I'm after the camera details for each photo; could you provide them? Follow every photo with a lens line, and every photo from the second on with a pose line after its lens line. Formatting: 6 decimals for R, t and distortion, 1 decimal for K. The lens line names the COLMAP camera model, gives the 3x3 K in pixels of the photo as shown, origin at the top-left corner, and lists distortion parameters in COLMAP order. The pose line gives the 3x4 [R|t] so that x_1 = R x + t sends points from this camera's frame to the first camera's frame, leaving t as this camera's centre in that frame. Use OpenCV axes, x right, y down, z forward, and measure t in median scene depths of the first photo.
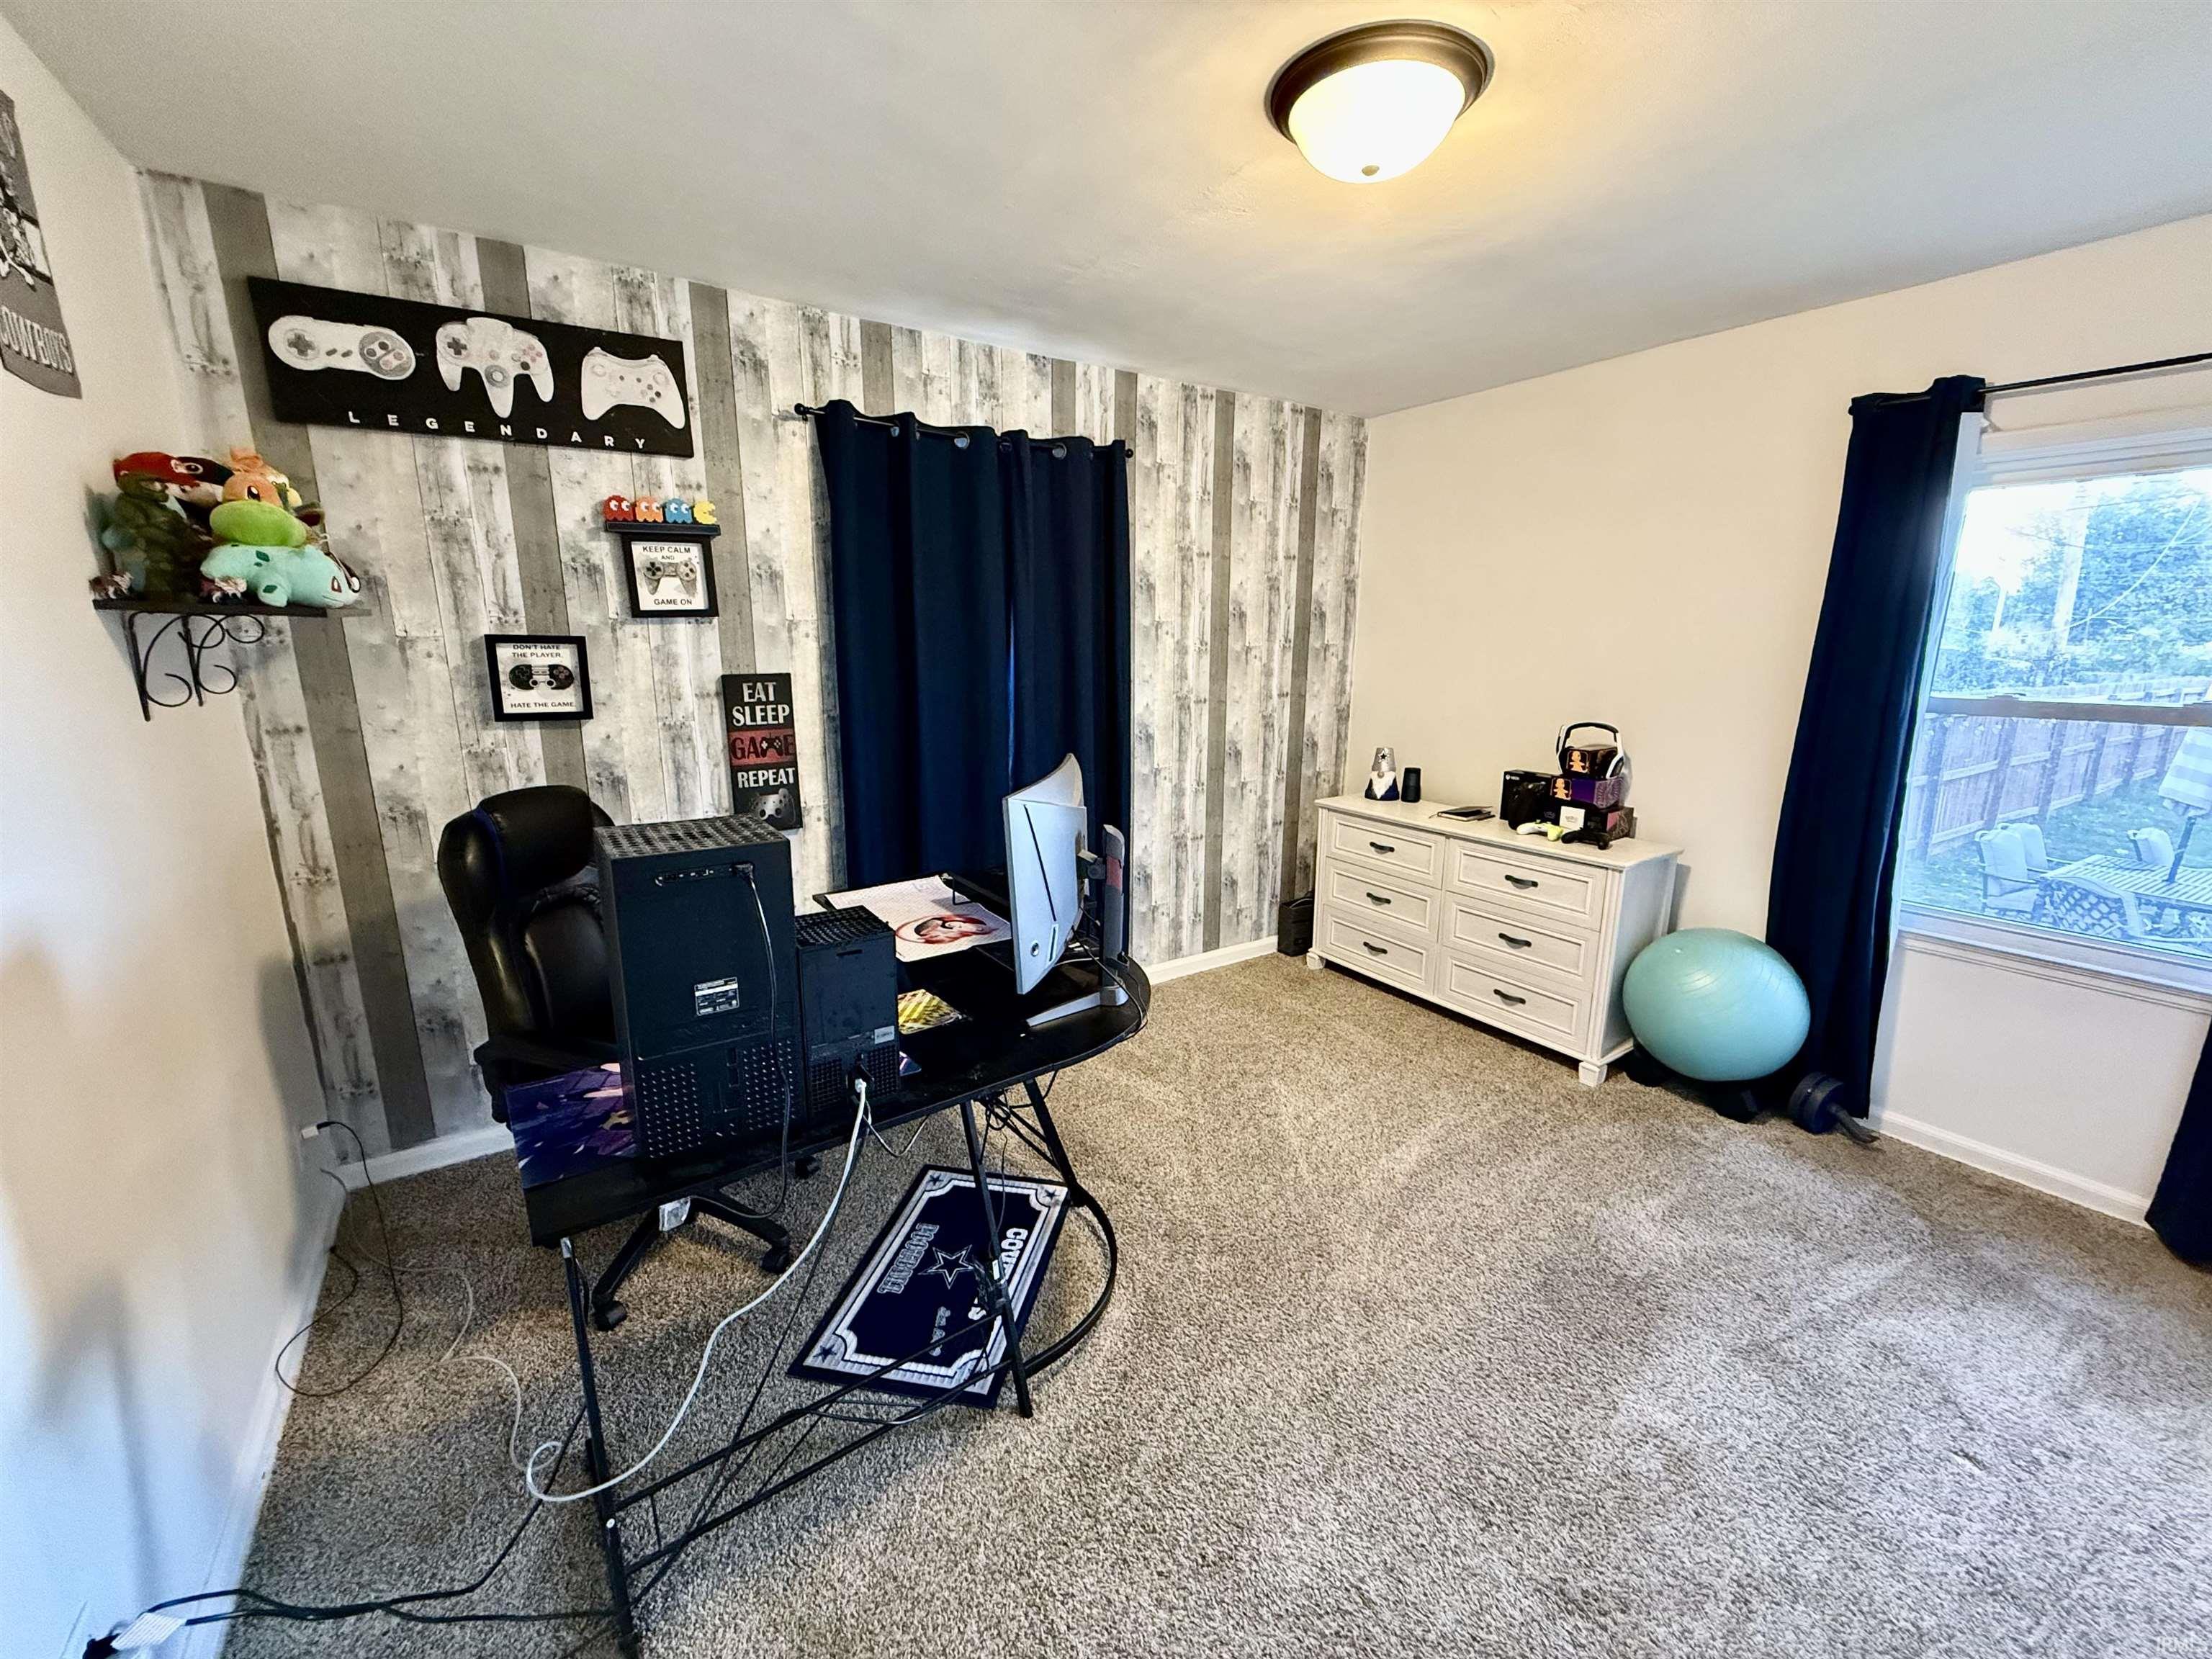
lens RADIAL K [[881.2, 0, 1103.7], [0, 881.2, 831.0], [0, 0, 1]] dist [-0.001267, -0.000025]
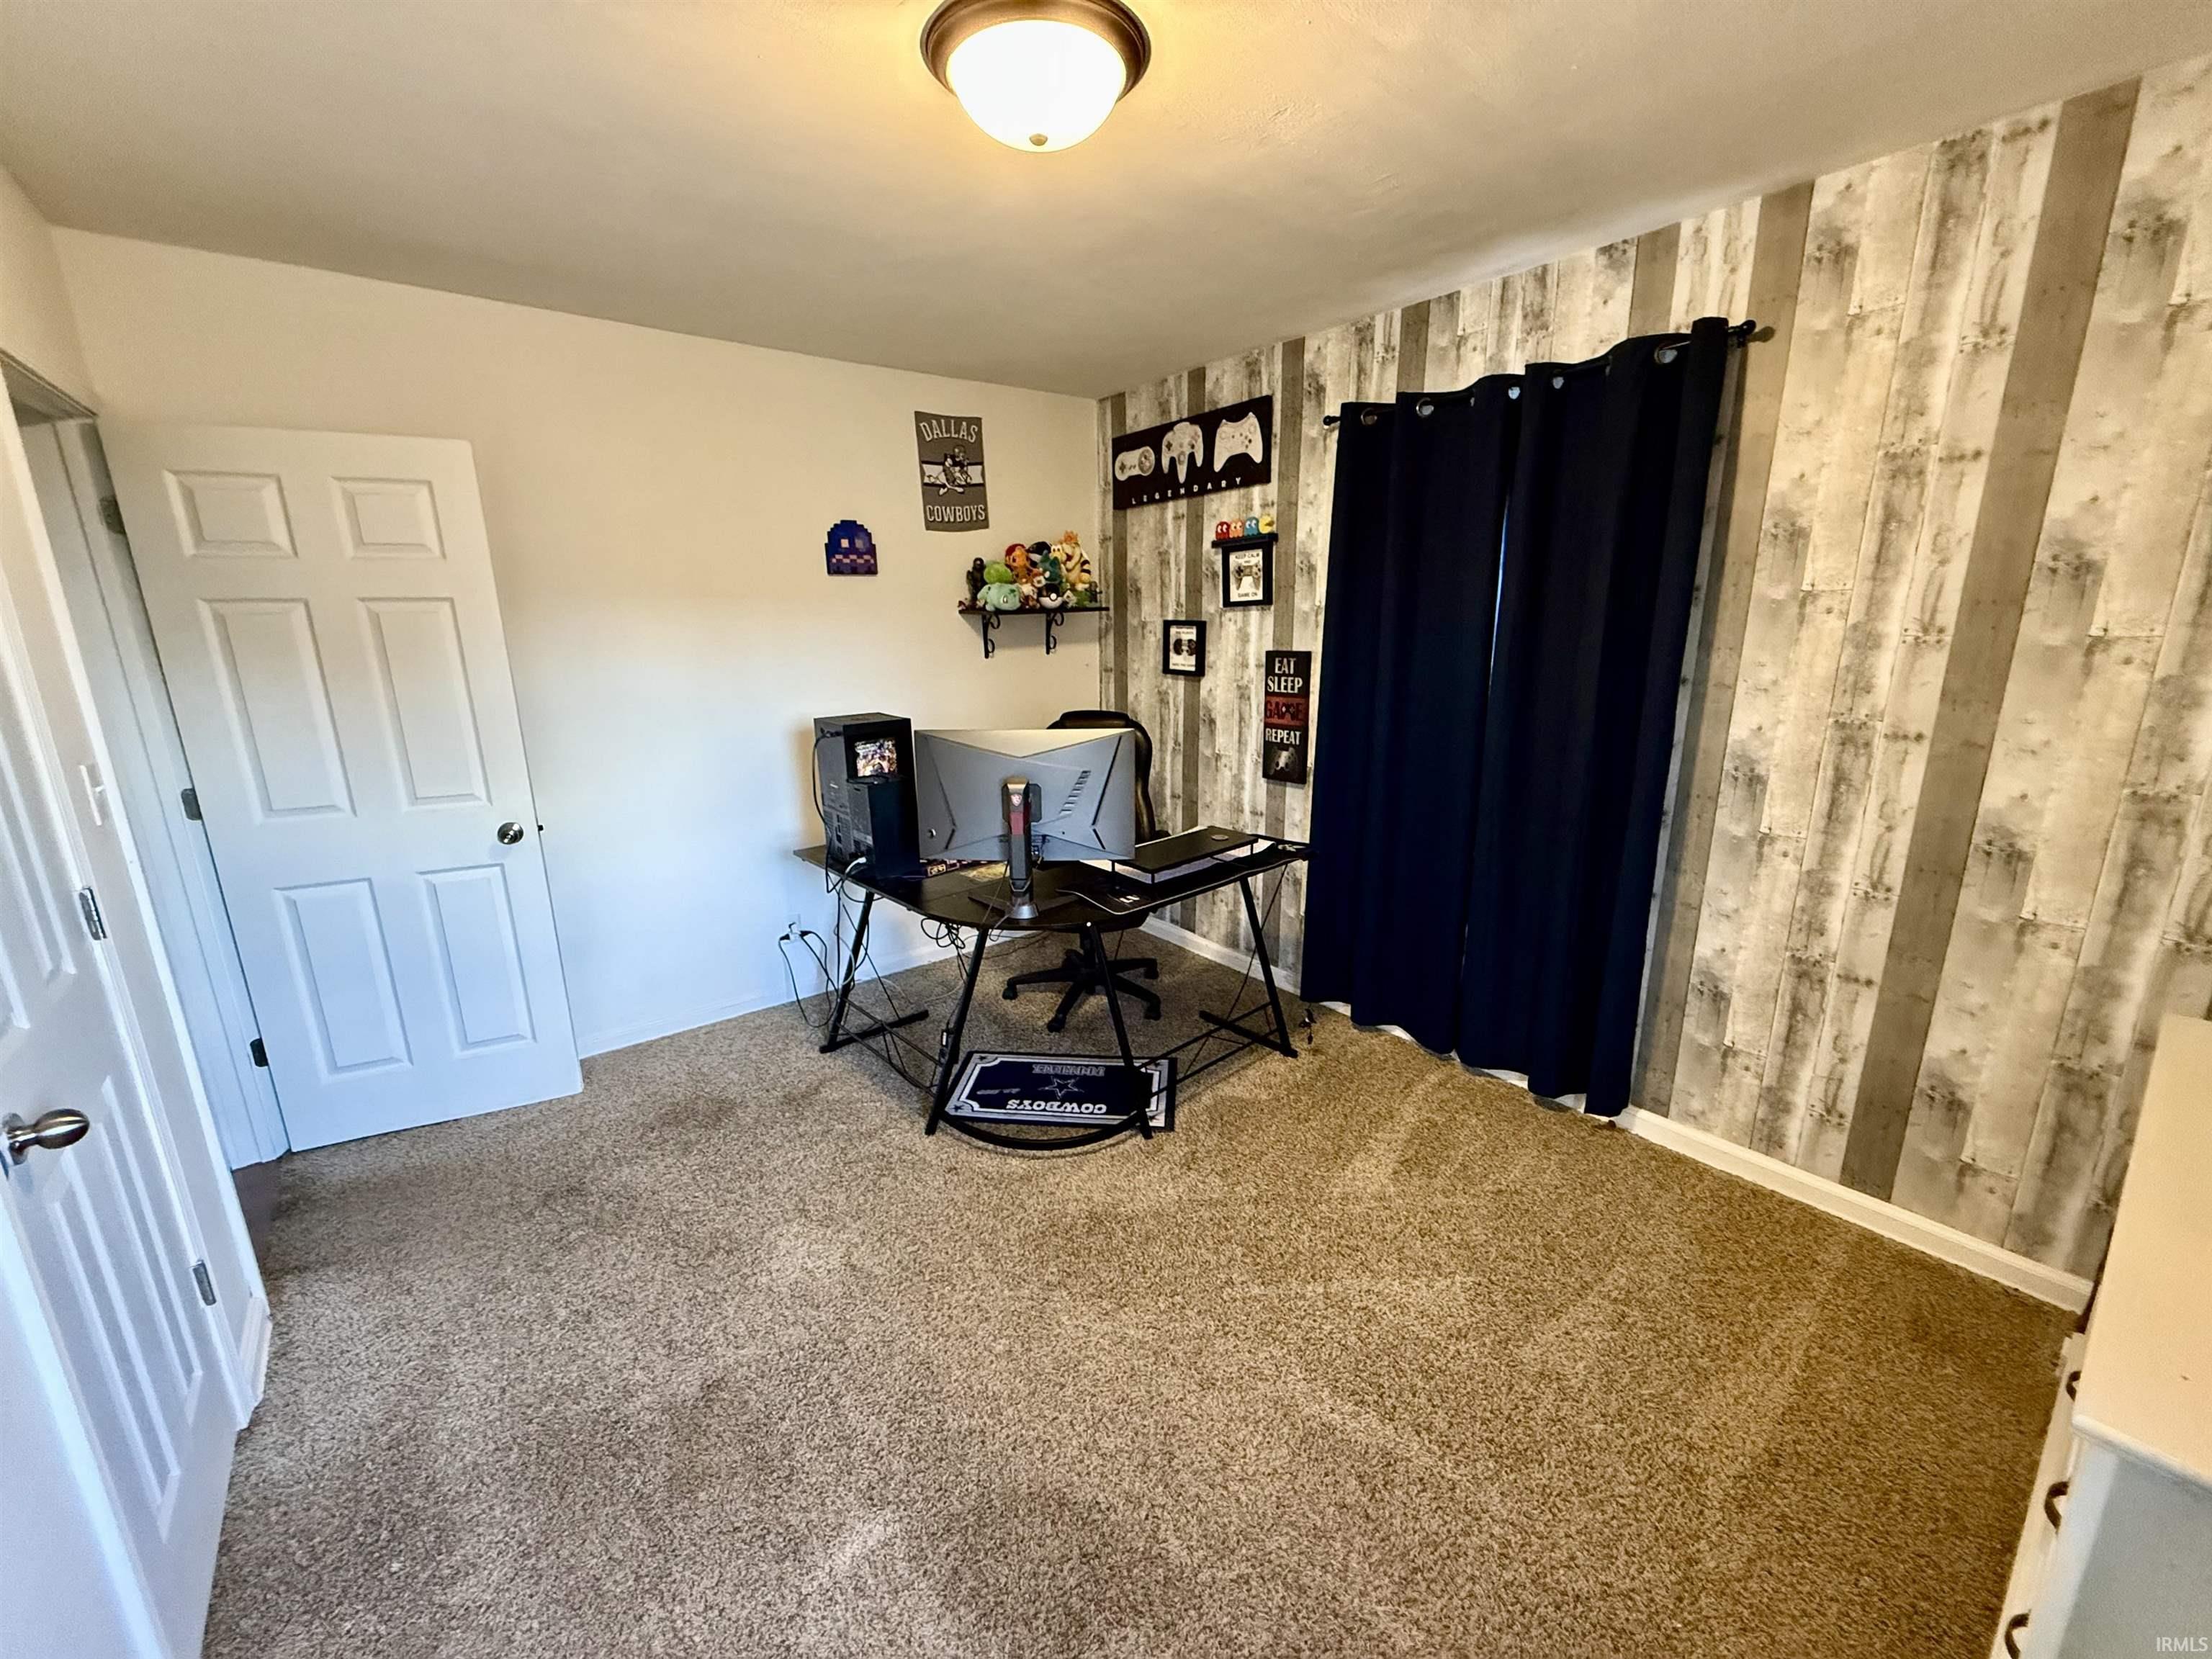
lens RADIAL K [[881.2, 0, 1103.7], [0, 881.2, 831.0], [0, 0, 1]] dist [-0.001267, -0.000025]
pose [[0.083962, 0.232408, -0.968988, 0.873756], [-0.203126, 0.955995, 0.211691, -0.154189], [0.975546, 0.179053, 0.127476, 0.673581]]
